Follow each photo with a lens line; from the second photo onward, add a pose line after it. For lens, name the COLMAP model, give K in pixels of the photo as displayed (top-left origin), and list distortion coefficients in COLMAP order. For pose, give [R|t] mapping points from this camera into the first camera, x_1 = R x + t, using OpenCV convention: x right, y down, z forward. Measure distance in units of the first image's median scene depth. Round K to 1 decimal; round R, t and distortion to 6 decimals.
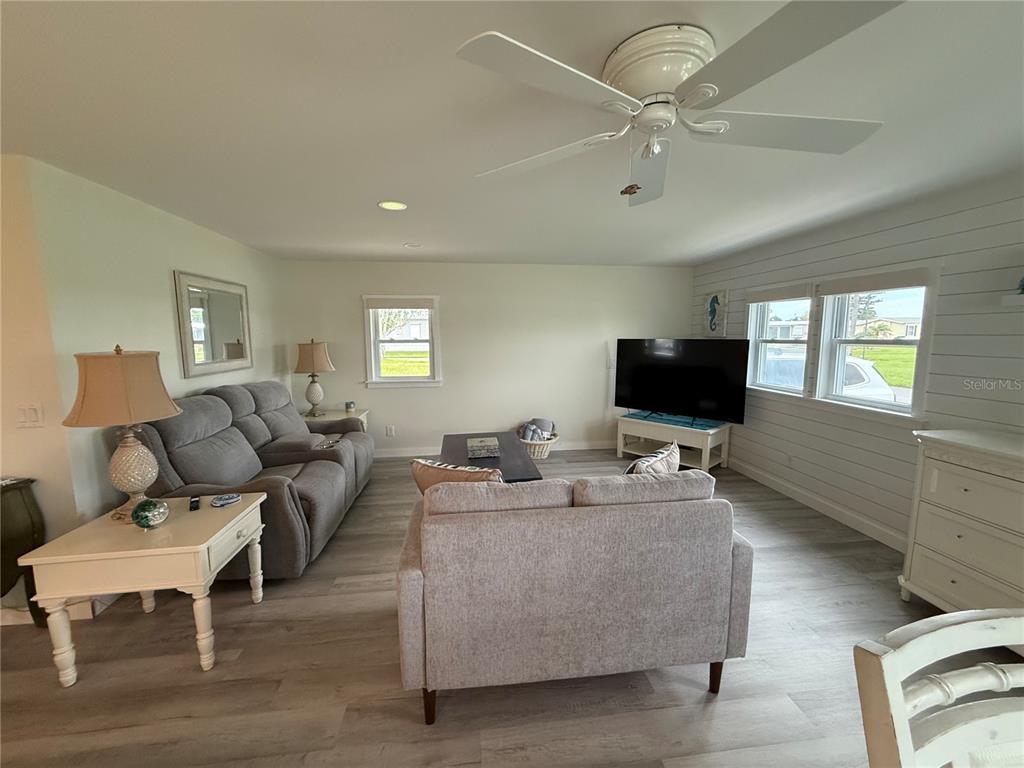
lens RADIAL K [[408.4, 0, 511.8], [0, 408.4, 383.0], [0, 0, 1]] dist [-0.001091, -0.000079]
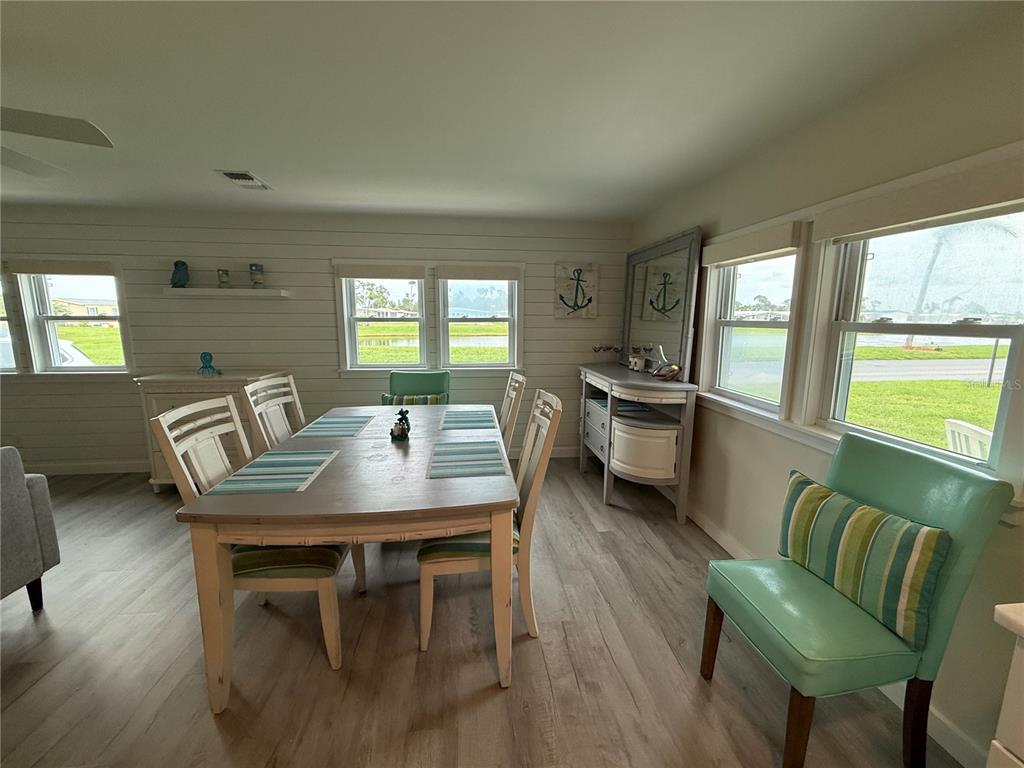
lens RADIAL K [[408.4, 0, 511.8], [0, 408.4, 383.0], [0, 0, 1]] dist [-0.001091, -0.000079]
pose [[0.007083, -0.154112, 0.988028, -0.284861], [0.112154, 0.981941, 0.152359, 0.041521], [-0.993666, 0.109732, 0.024239, -0.238277]]
